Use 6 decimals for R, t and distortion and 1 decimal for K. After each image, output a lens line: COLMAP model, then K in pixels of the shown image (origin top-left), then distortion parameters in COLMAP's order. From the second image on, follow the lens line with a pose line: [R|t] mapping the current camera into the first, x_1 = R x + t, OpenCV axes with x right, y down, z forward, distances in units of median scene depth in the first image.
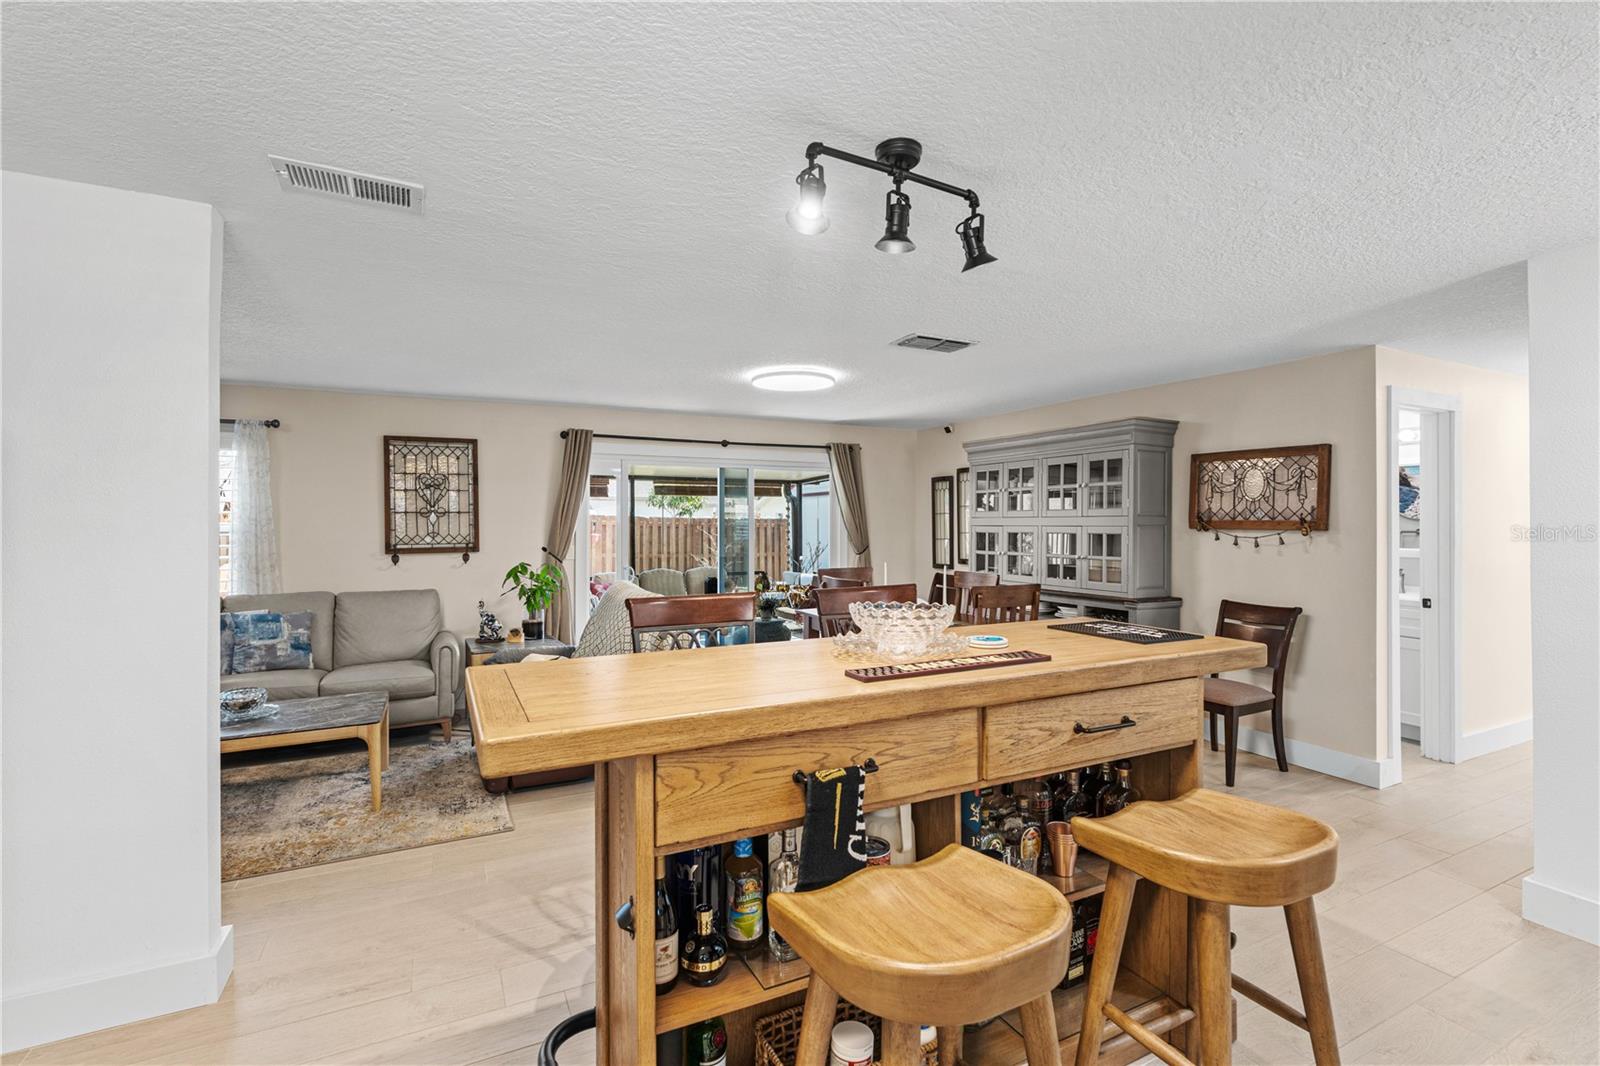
lens RADIAL K [[735.1, 0, 800.0], [0, 735.1, 533.0], [0, 0, 1]] dist [-0.013910, 0.000485]
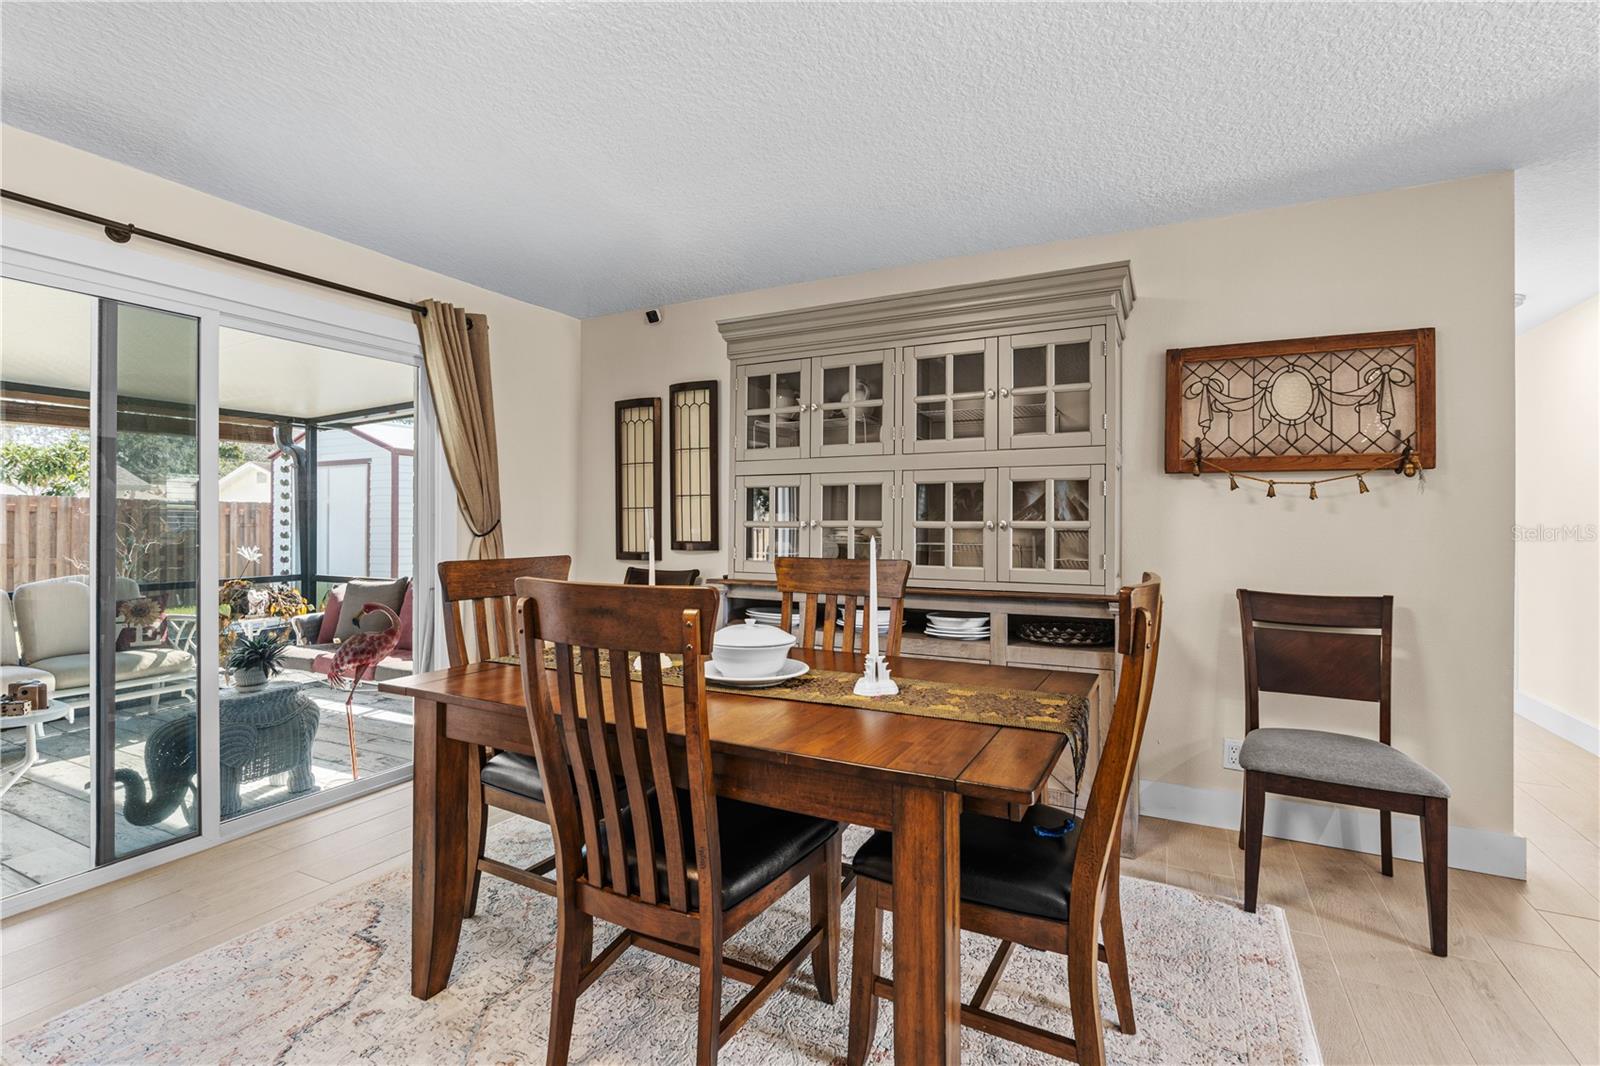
lens RADIAL K [[735.1, 0, 800.0], [0, 735.1, 533.0], [0, 0, 1]] dist [-0.013910, 0.000485]
pose [[0.808249, -0.000780, 0.588840, -0.052217], [0.003144, 0.999991, -0.002991, 0.037285], [-0.588832, 0.004269, 0.808244, 0.595934]]
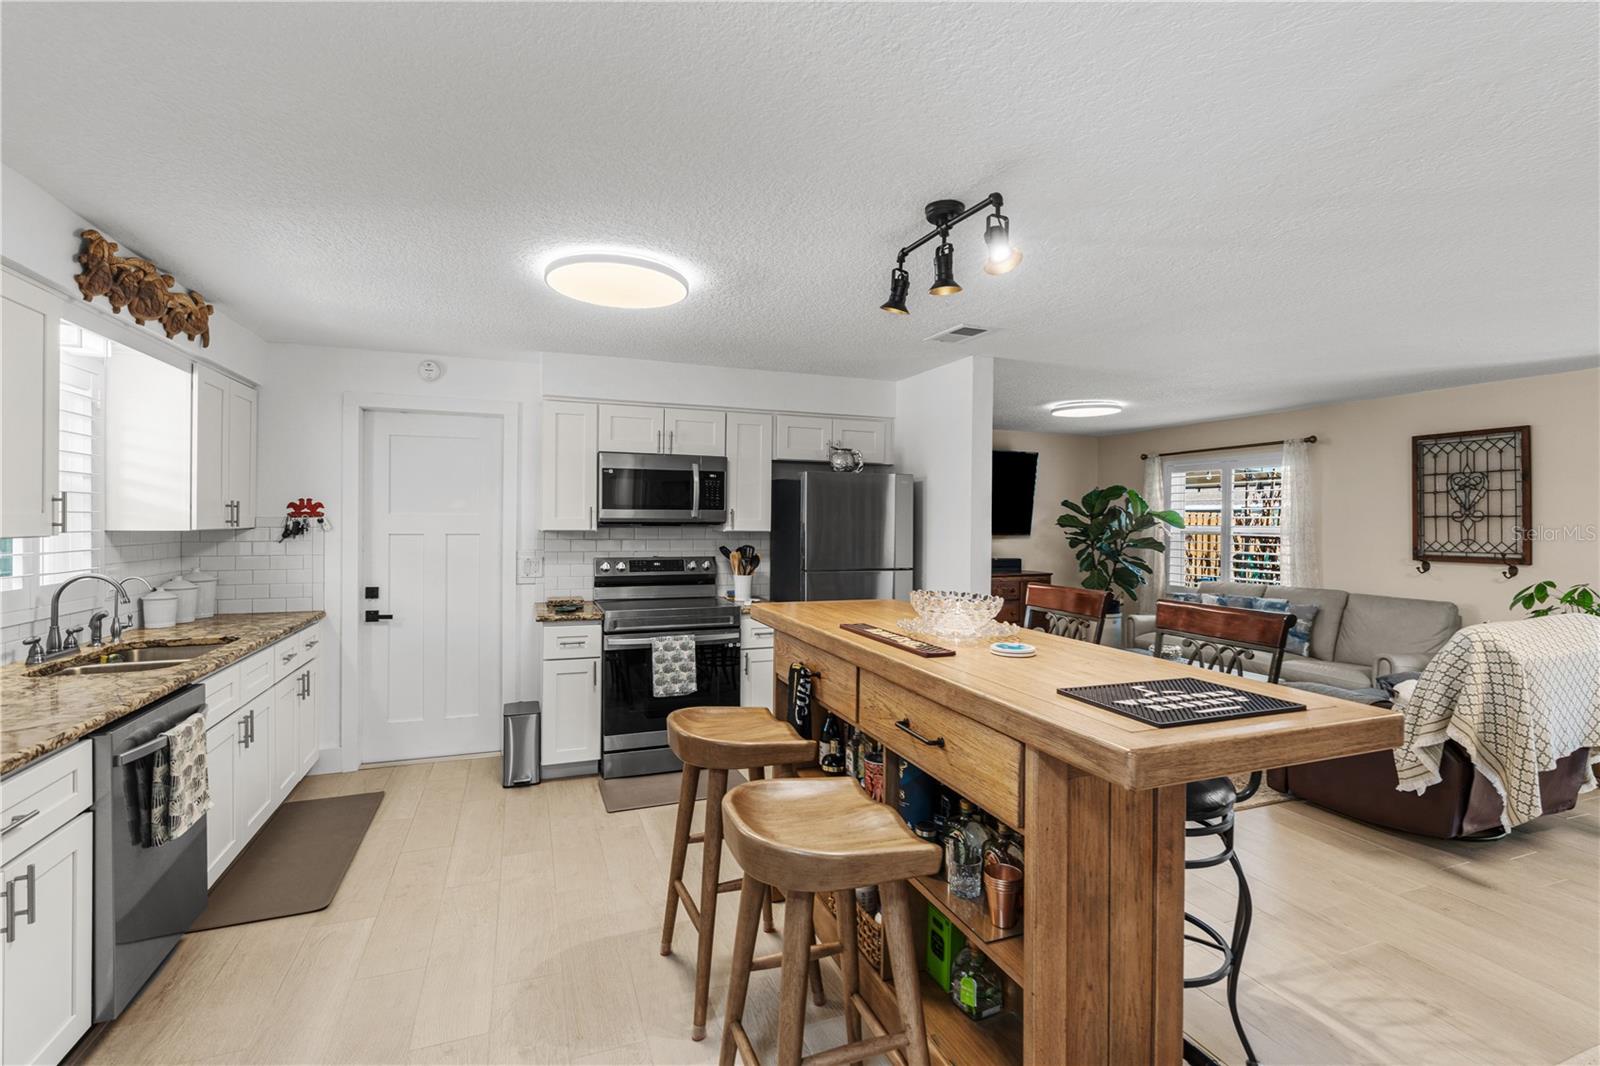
lens RADIAL K [[715.7, 0, 796.9], [0, 715.7, 516.6], [0, 0, 1]] dist [-0.015153, -0.000032]
pose [[-0.106317, -0.005479, -0.994317, 0.435246], [-0.031181, 0.999511, -0.002174, -0.000869], [0.993843, 0.030772, -0.106436, 0.290322]]
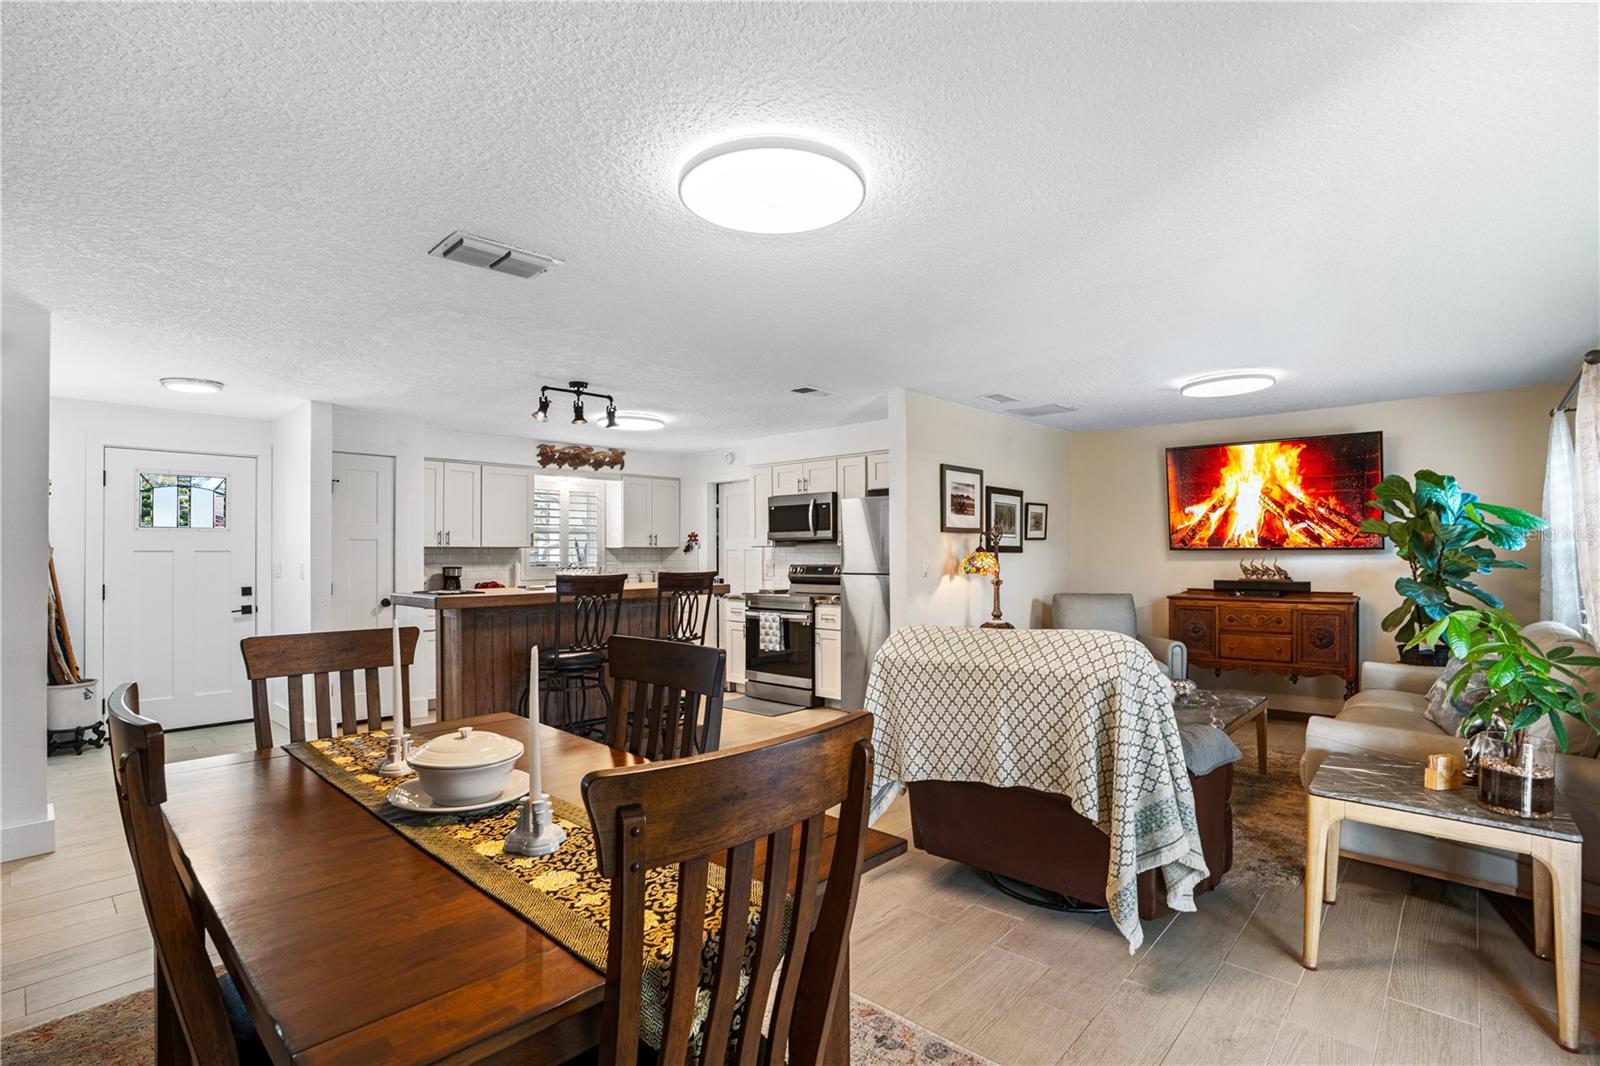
lens RADIAL K [[772.7, 0, 800.0], [0, 772.7, 533.0], [0, 0, 1]] dist [-0.054257, 0.000154]
pose [[-0.944602, -0.006177, -0.328159, 0.079733], [-0.003652, 0.999959, -0.008311, 0.007530], [0.328196, -0.006653, -0.944586, 1.253964]]
